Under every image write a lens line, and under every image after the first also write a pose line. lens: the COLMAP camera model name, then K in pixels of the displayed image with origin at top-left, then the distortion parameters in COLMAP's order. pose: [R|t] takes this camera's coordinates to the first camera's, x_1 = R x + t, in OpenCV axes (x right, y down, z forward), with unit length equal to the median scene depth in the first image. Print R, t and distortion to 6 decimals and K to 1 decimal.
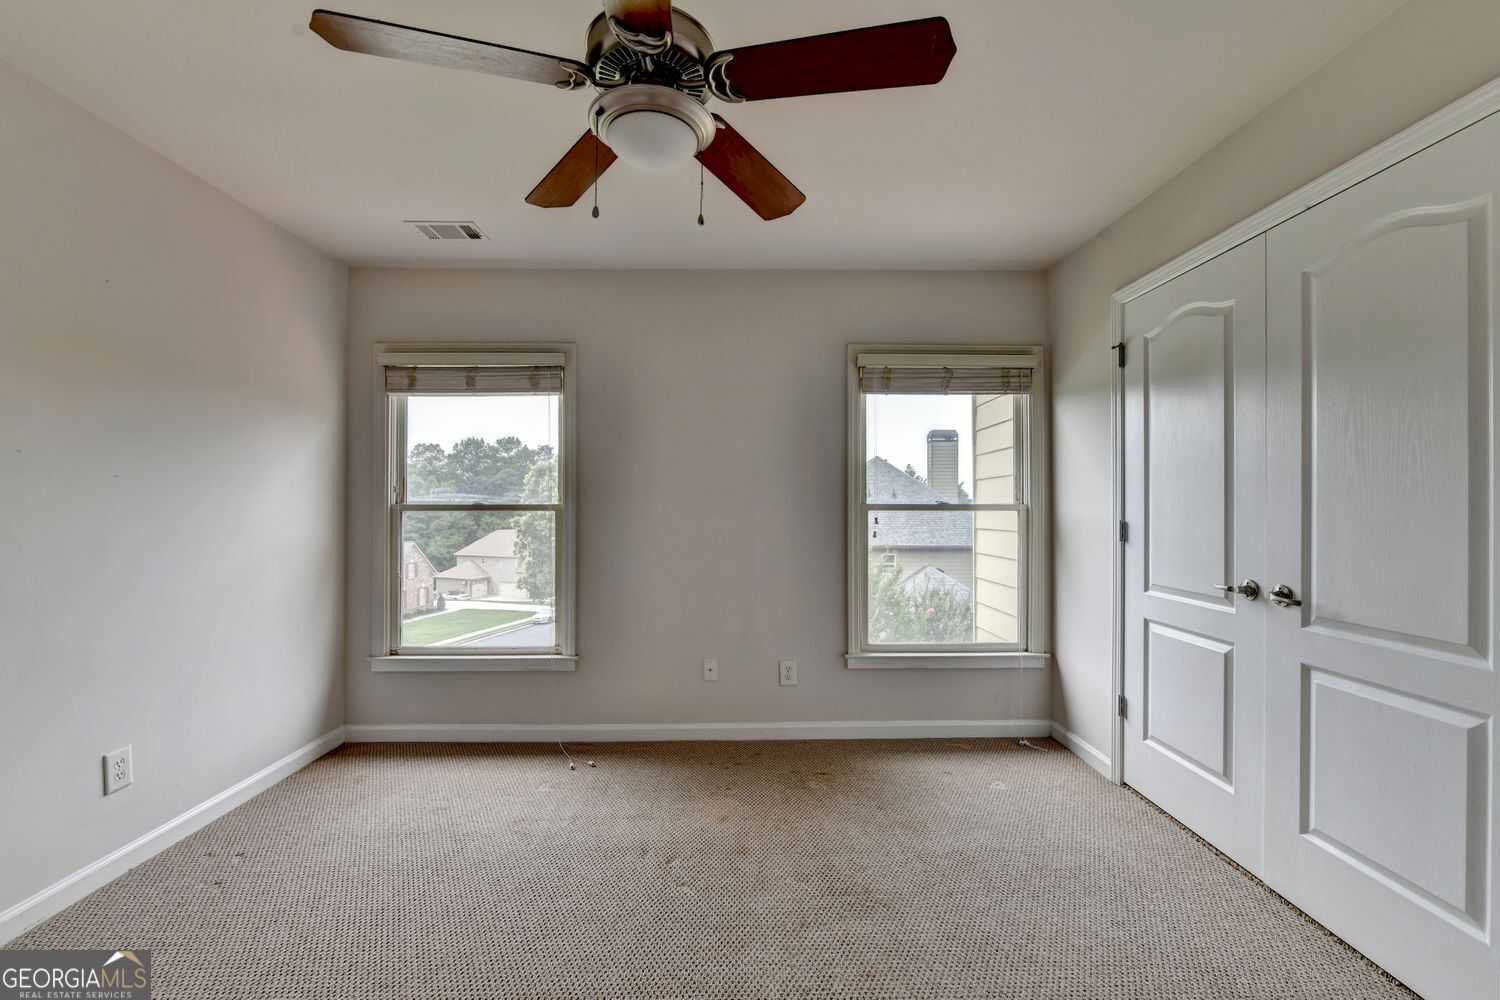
lens RADIAL K [[625.6, 0, 759.2], [0, 625.6, 506.7], [0, 0, 1]] dist [-0.008717, -0.000551]
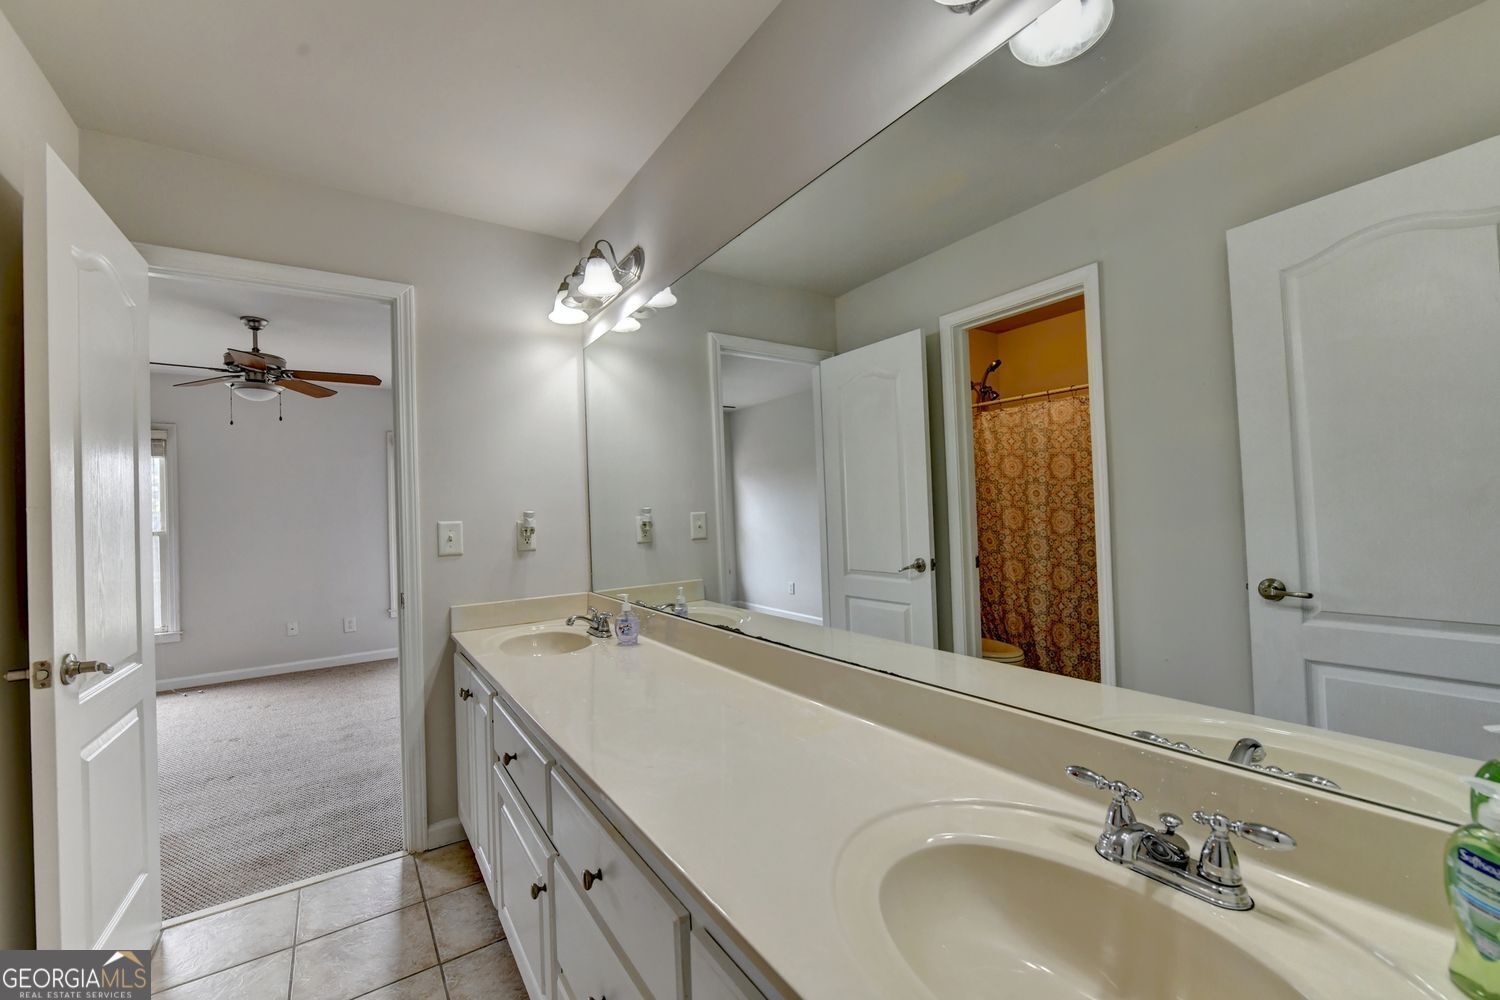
lens RADIAL K [[594.1, 0, 756.9], [0, 594.1, 502.2], [0, 0, 1]] dist [-0.007908, -0.000486]
pose [[0.834275, -0.018874, 0.551025, 0.089930], [0.034129, 0.999265, -0.017445, -0.000731], [-0.550291, 0.033360, 0.834307, -0.966826]]
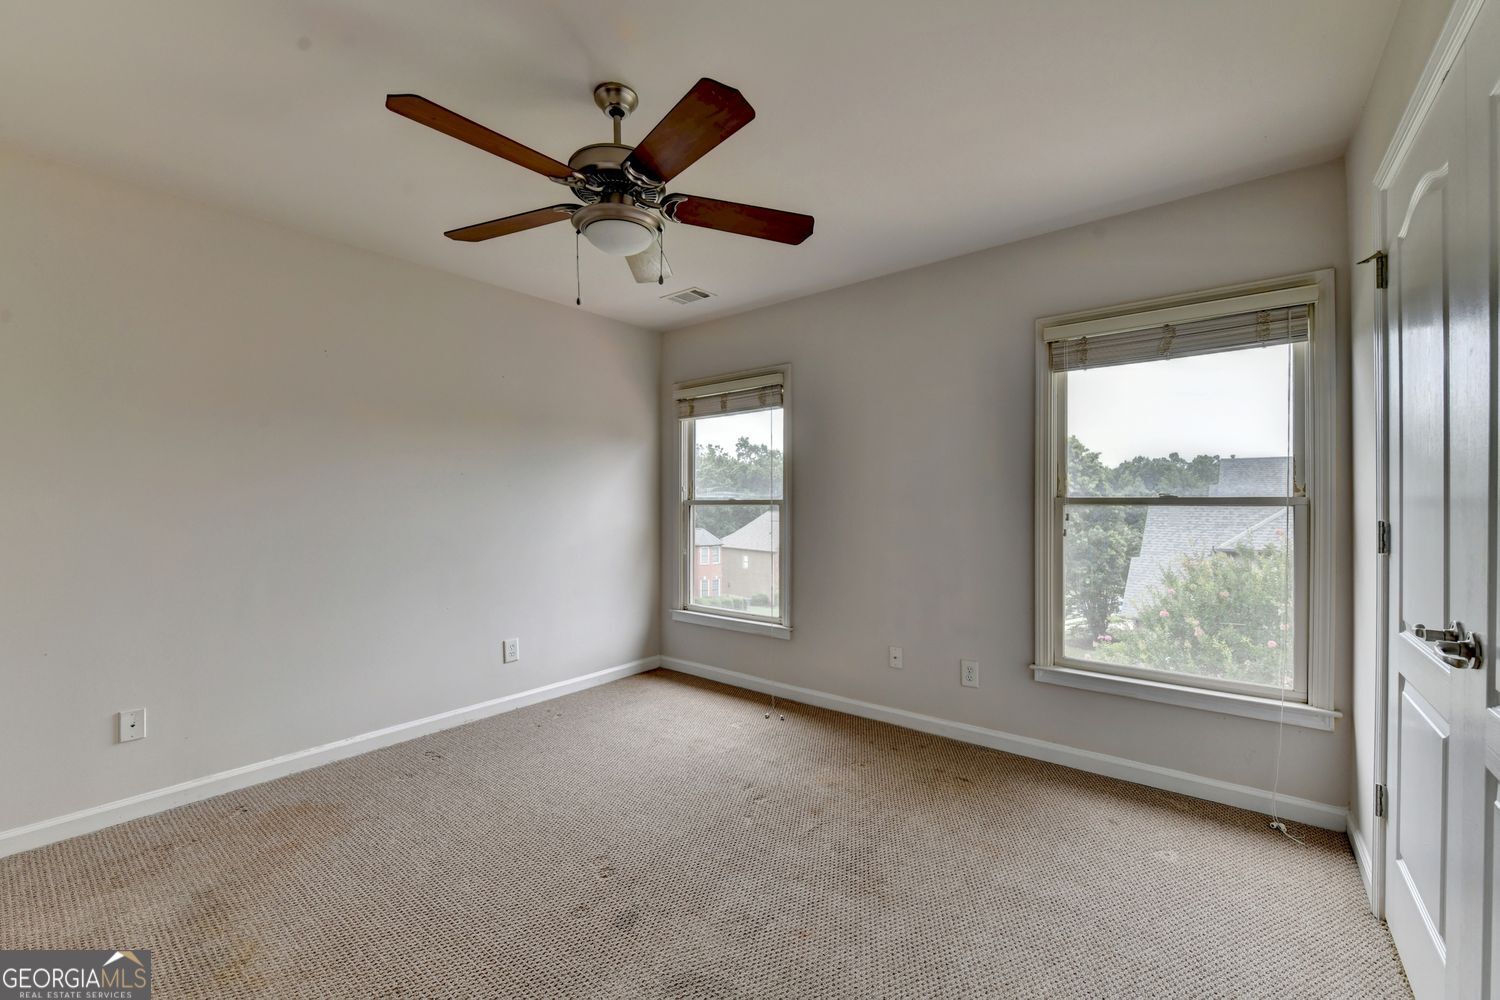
lens RADIAL K [[608.7, 0, 745.3], [0, 608.7, 506.6], [0, 0, 1]] dist [-0.009096, -0.000243]
pose [[0.764033, 0.003226, -0.645169, 0.387182], [0.004273, 0.999940, 0.010060, -0.002493], [0.645163, -0.010443, 0.763973, 0.065056]]
